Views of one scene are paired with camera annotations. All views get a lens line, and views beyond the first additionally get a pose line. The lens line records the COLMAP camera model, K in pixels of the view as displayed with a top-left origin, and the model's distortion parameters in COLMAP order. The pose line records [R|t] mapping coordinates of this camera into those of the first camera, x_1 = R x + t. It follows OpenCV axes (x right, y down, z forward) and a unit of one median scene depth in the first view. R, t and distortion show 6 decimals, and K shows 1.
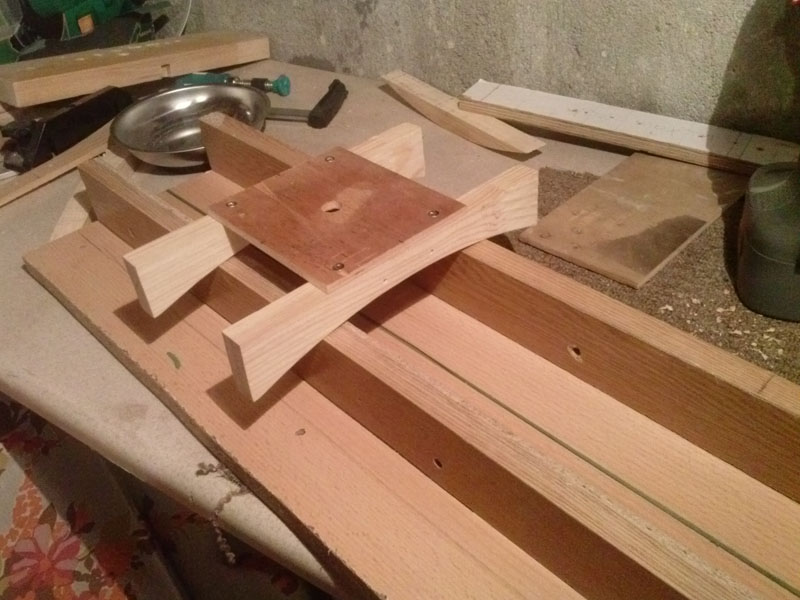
lens RADIAL K [[841.7, 0, 401.3], [0, 841.7, 318.3], [0, 0, 1]] dist [-0.008518, -0.023655]
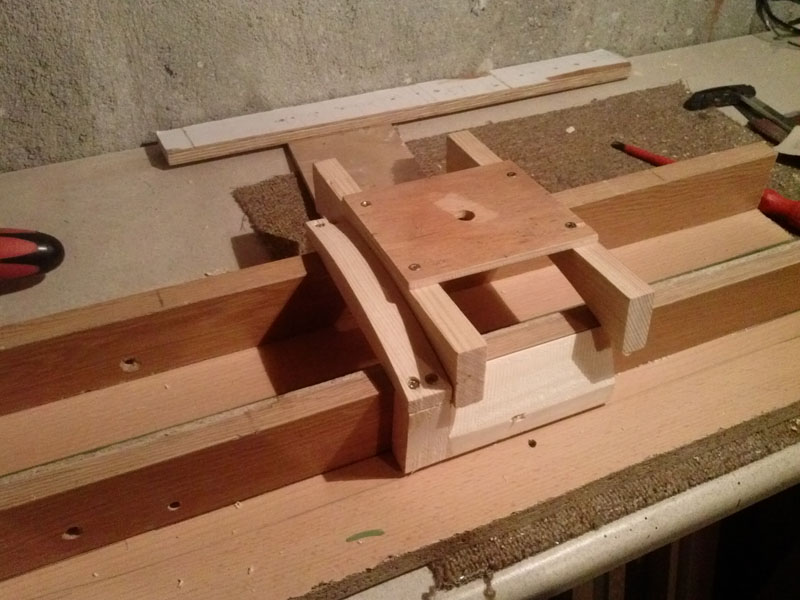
lens RADIAL K [[841.7, 0, 401.3], [0, 841.7, 318.3], [0, 0, 1]] dist [-0.008518, -0.023655]
pose [[0.489324, -0.491589, 0.720349, -0.476715], [0.466984, 0.845290, 0.259636, -0.203595], [-0.736538, 0.209346, 0.643184, 0.254292]]
